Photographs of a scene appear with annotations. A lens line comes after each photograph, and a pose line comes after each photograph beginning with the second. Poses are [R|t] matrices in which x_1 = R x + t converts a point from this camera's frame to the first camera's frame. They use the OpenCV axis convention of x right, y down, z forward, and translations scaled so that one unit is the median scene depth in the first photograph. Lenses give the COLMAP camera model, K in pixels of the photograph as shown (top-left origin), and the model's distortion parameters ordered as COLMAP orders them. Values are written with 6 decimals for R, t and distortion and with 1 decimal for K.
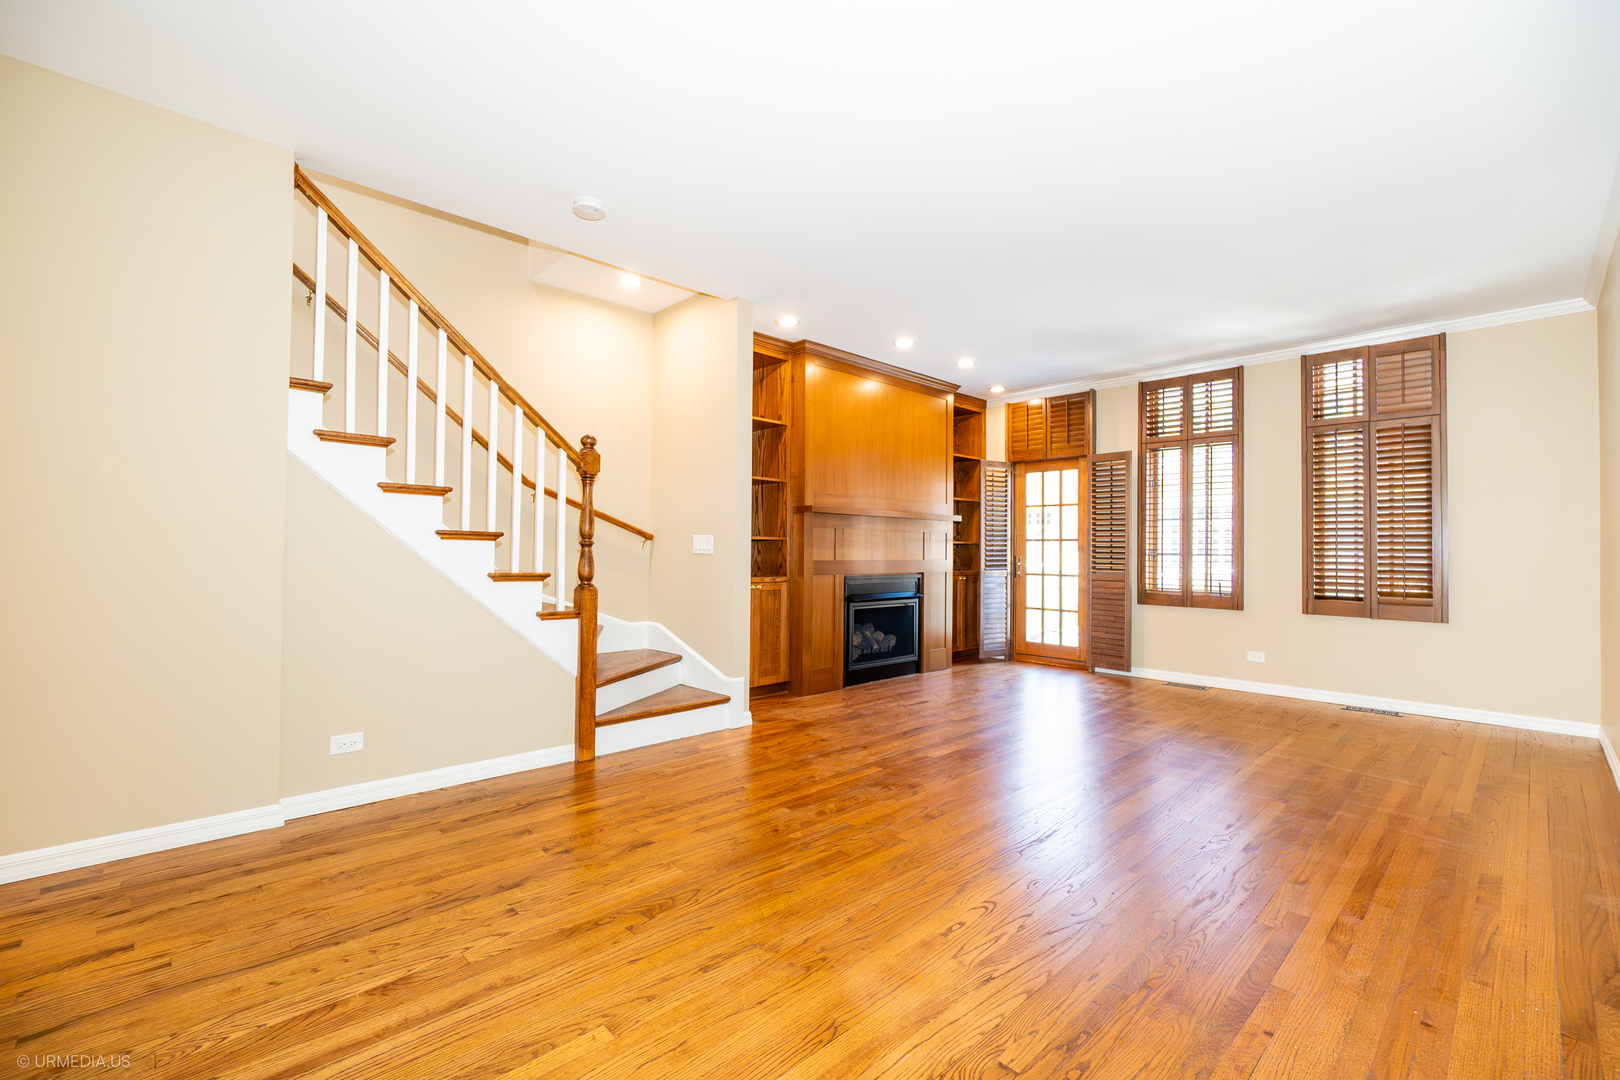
lens RADIAL K [[693.7, 0, 794.6], [0, 693.7, 534.3], [0, 0, 1]] dist [-0.002246, 0.000247]
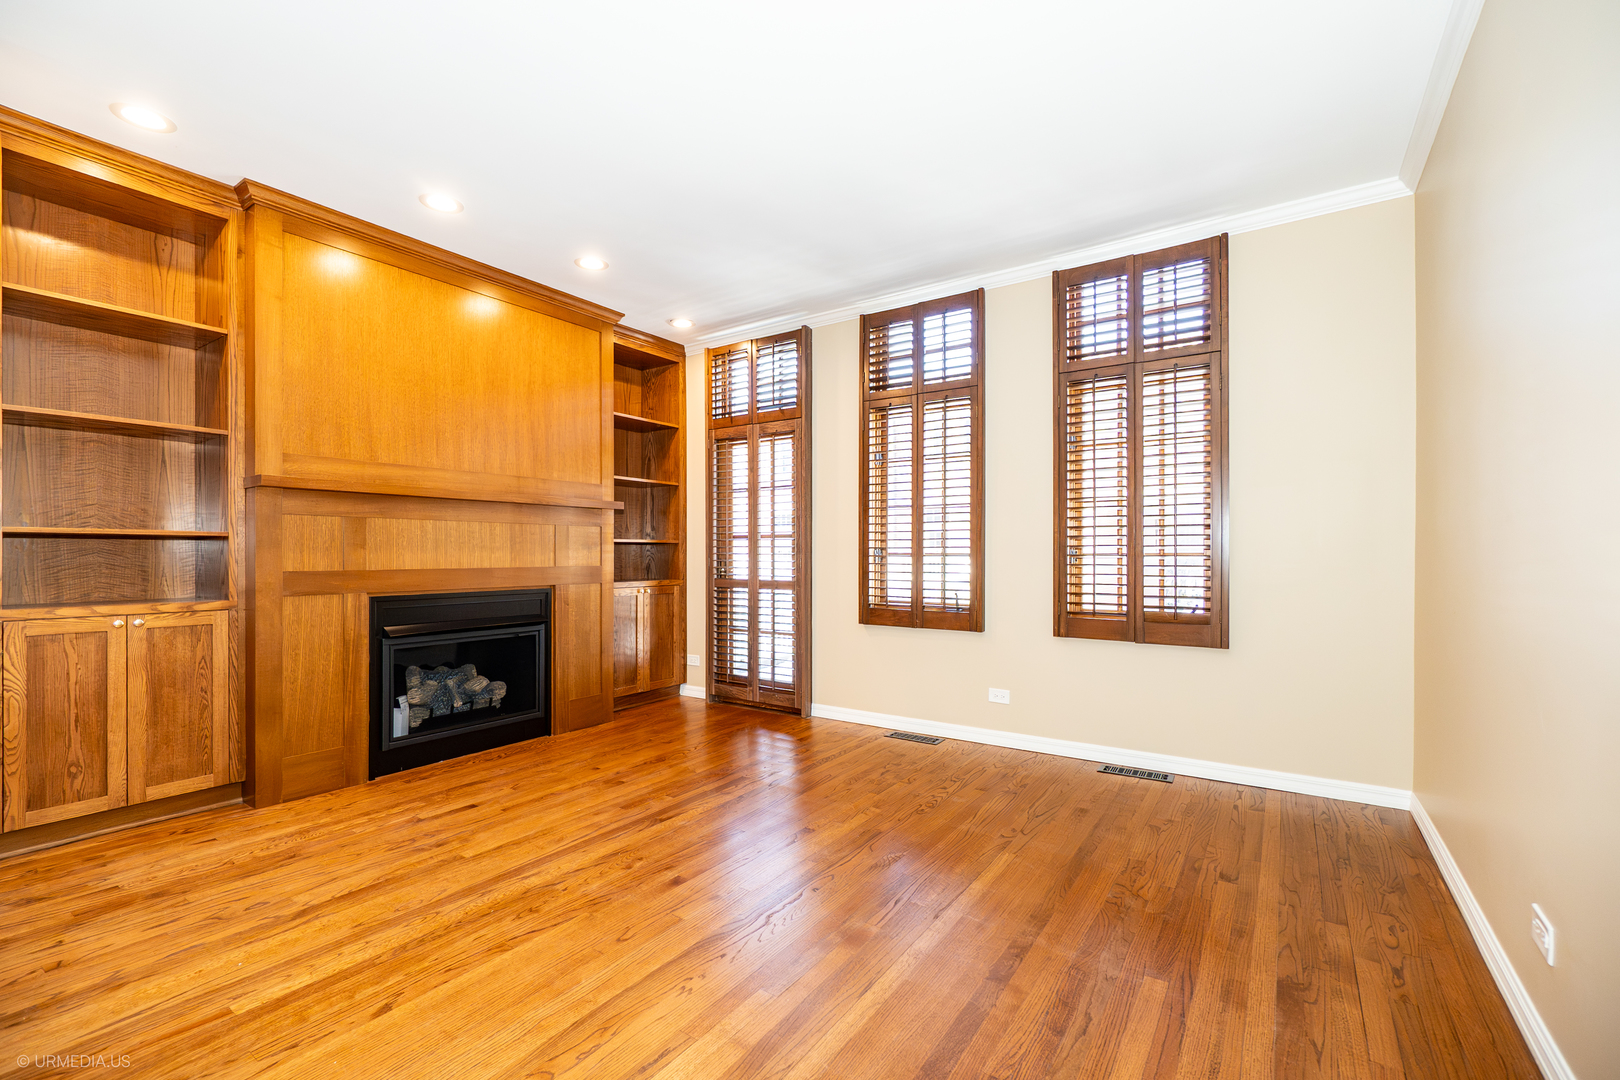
lens RADIAL K [[696.9, 0, 790.0], [0, 696.9, 555.4], [0, 0, 1]] dist [-0.010901, 0.000064]
pose [[0.981164, -0.012284, 0.192786, 0.340518], [0.007669, 0.999666, 0.024668, 0.013296], [-0.193025, -0.022725, 0.980931, 0.364074]]
